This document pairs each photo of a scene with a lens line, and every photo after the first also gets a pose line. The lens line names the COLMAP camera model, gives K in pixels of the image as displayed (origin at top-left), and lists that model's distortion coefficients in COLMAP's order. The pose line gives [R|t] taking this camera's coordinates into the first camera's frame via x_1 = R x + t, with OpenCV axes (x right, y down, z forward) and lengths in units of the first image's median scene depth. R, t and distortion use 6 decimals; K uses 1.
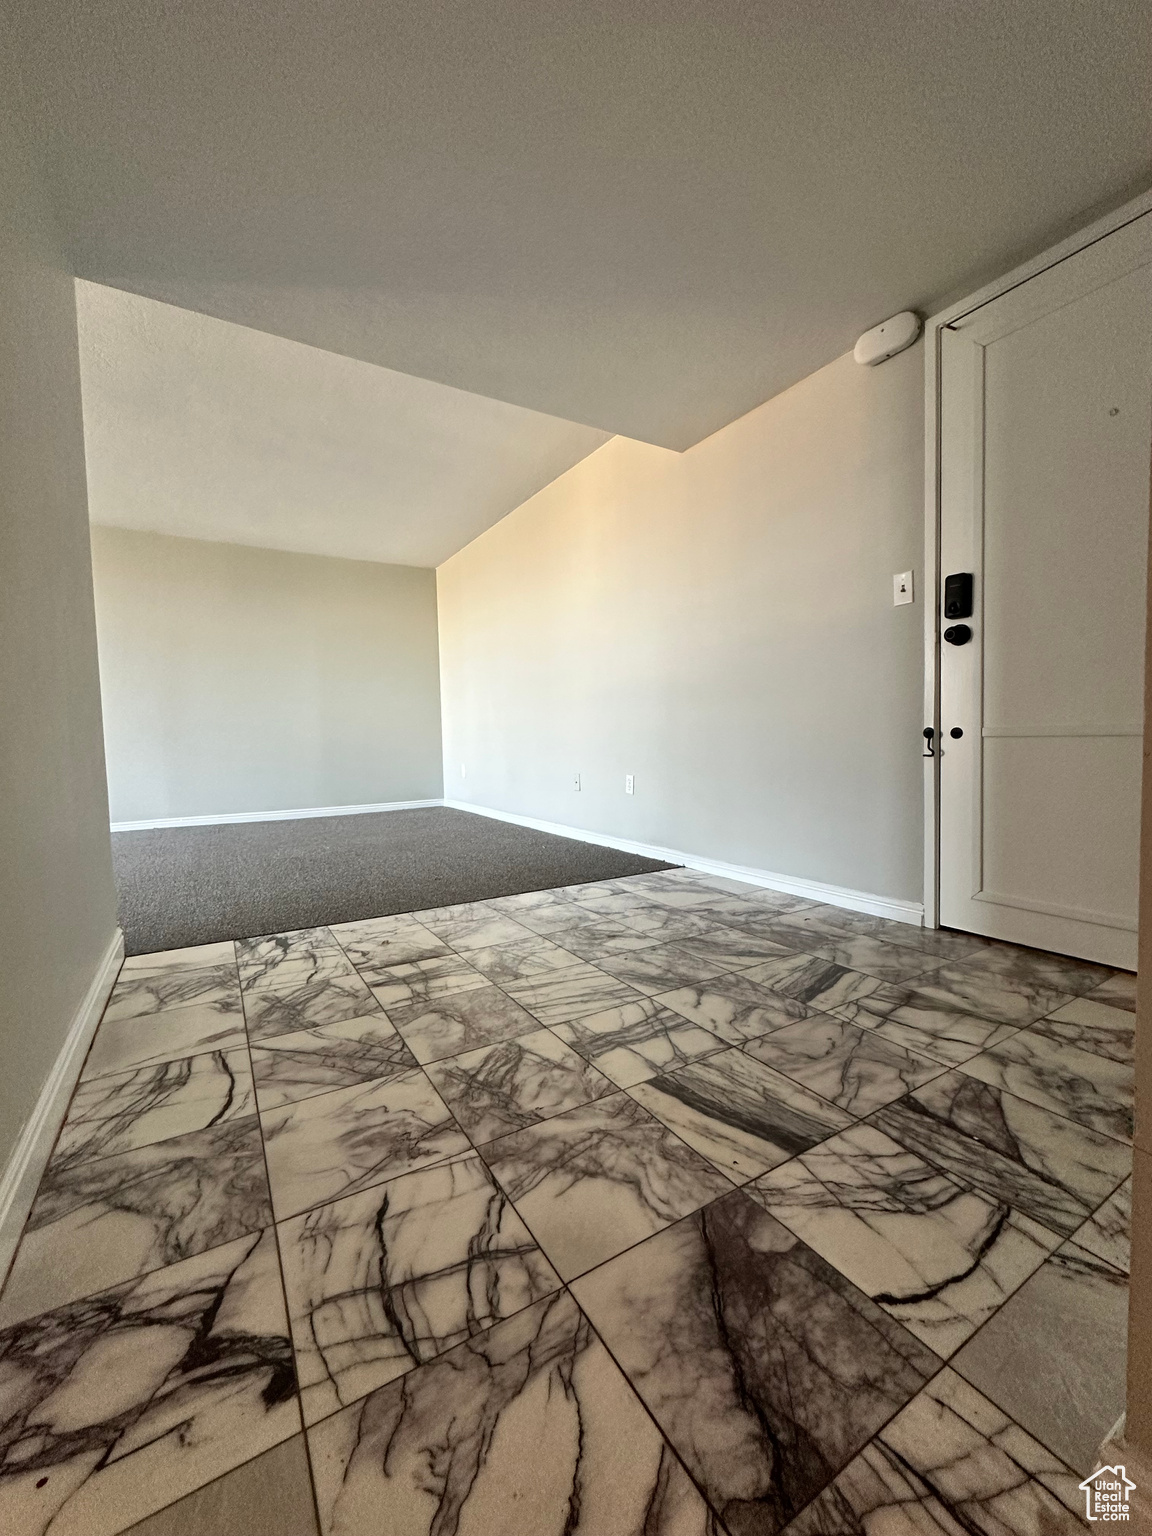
lens RADIAL K [[615.0, 0, 573.5], [0, 615.0, 764.1], [0, 0, 1]] dist [-0.003587, 0.001081]
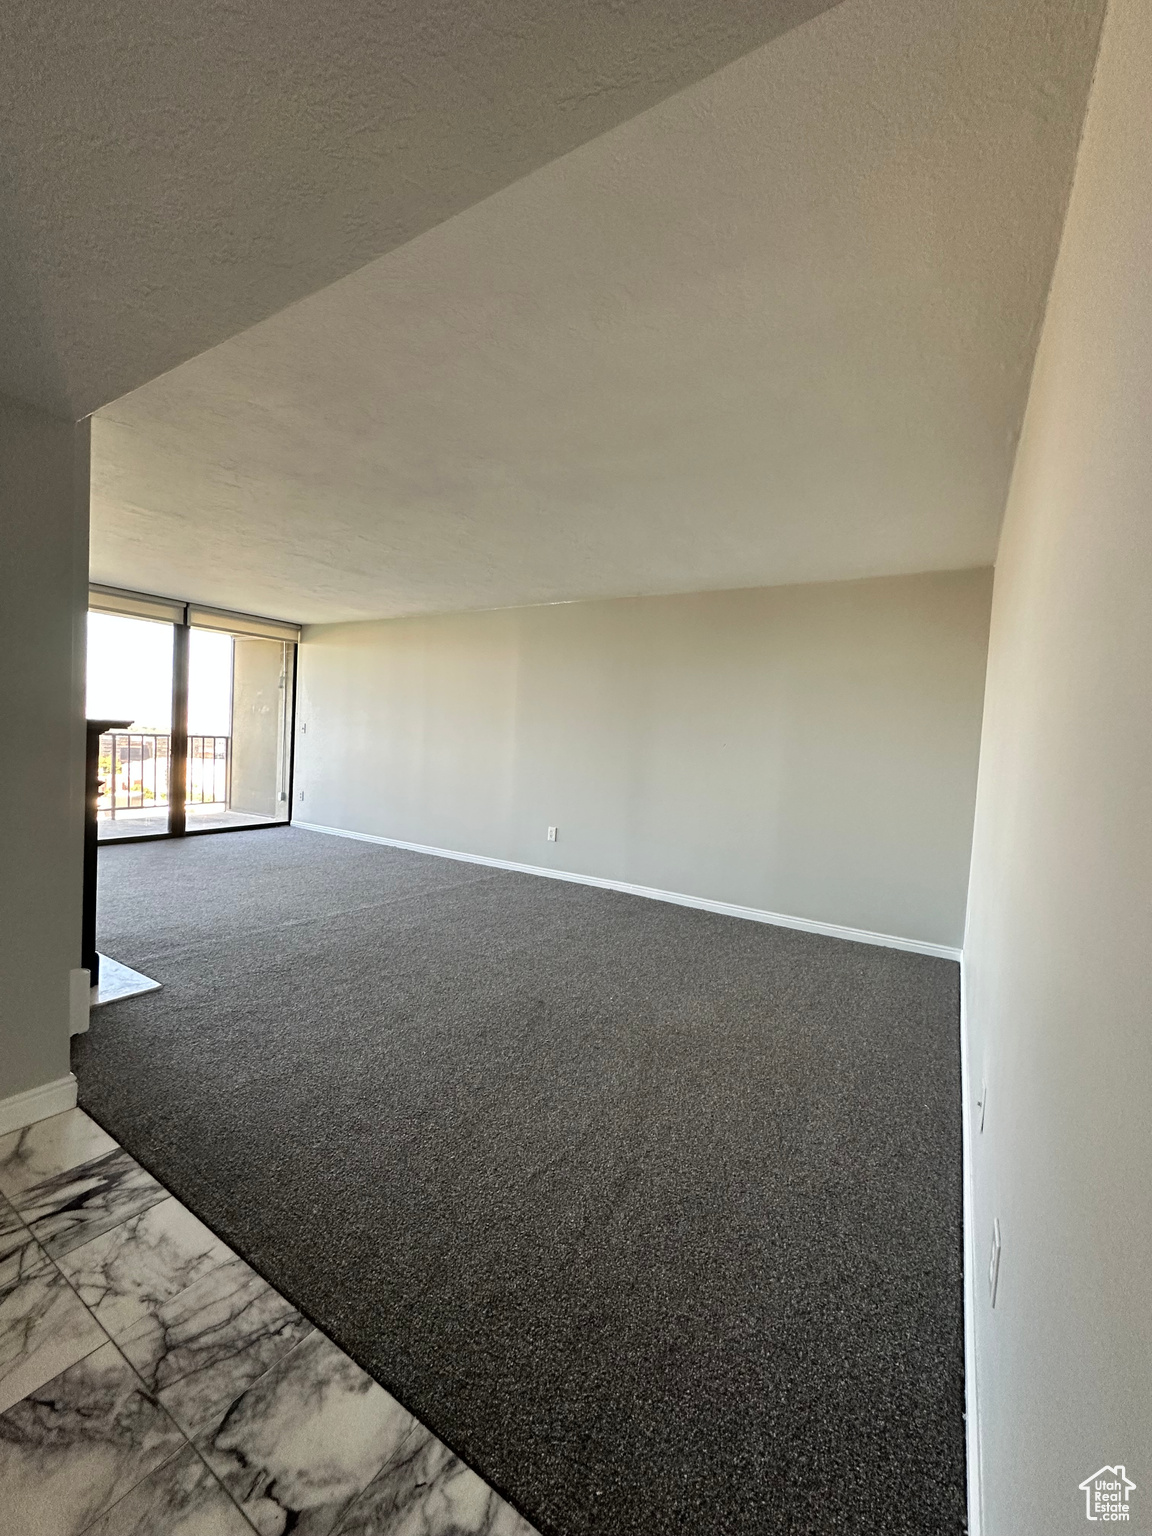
lens RADIAL K [[615.0, 0, 574.5], [0, 615.0, 770.7], [0, 0, 1]] dist [-0.003587, 0.001081]
pose [[0.439715, 0.085260, -0.894081, 0.373917], [-0.103377, 0.993672, 0.043916, -0.288898], [0.892168, 0.073117, 0.445747, 1.066910]]
